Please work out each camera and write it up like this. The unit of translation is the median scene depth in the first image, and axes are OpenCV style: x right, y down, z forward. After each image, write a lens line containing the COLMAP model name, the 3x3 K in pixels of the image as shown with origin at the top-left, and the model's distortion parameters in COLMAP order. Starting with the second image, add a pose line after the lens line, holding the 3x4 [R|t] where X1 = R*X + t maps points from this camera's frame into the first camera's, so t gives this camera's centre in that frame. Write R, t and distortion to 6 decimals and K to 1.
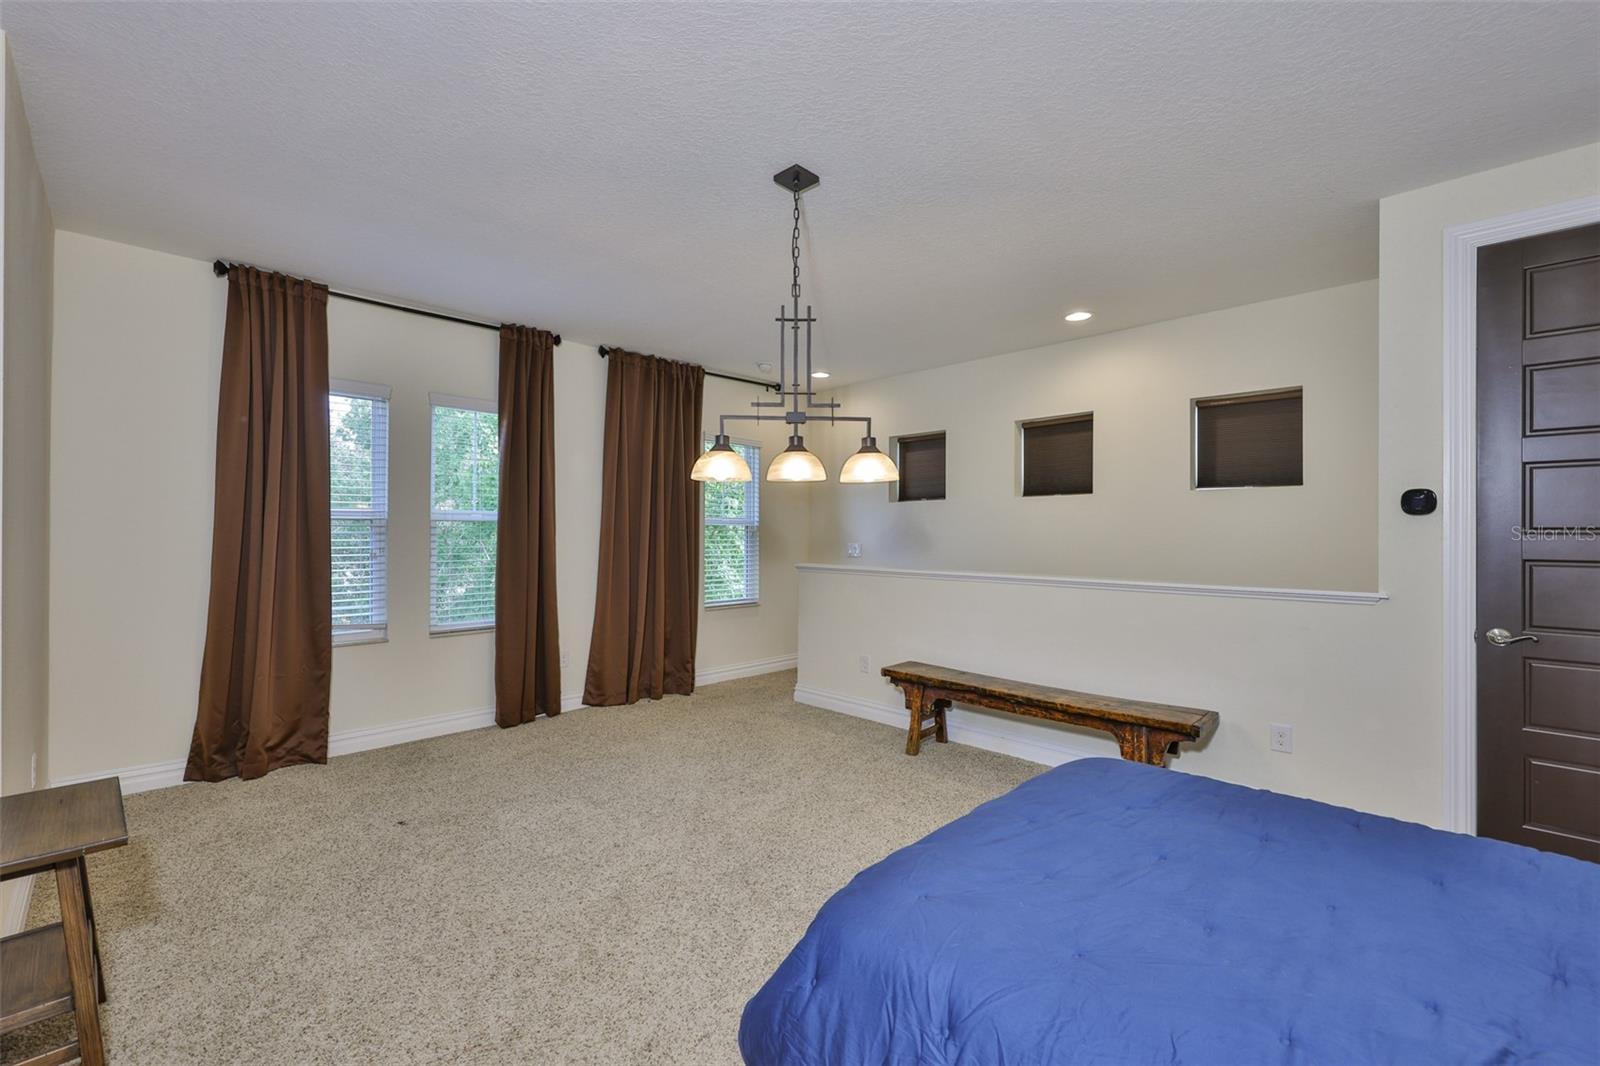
lens RADIAL K [[682.4, 0, 796.9], [0, 682.4, 525.1], [0, 0, 1]] dist [0.002111, 0.001330]
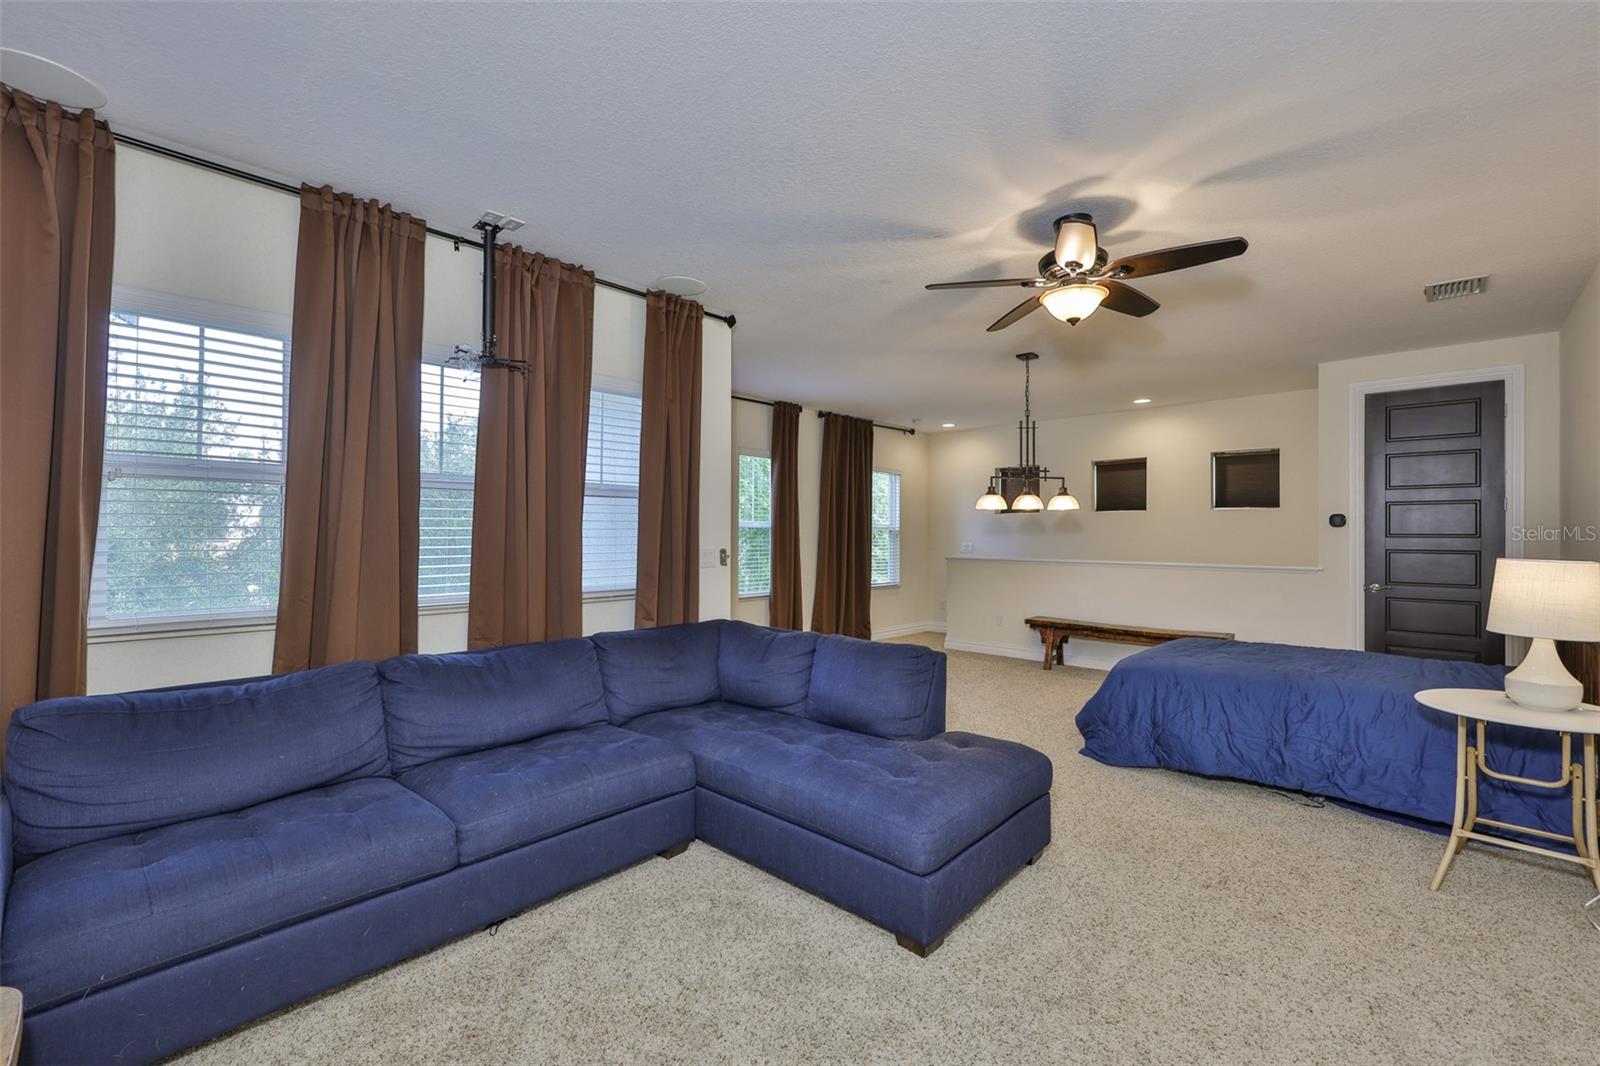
lens RADIAL K [[682.4, 0, 799.1], [0, 682.4, 527.2], [0, 0, 1]] dist [0.002111, 0.001330]
pose [[0.999630, 0.000864, 0.027196, -0.436467], [-0.000909, 0.999998, 0.001647, -0.010768], [-0.027194, -0.001671, 0.999629, -0.581831]]
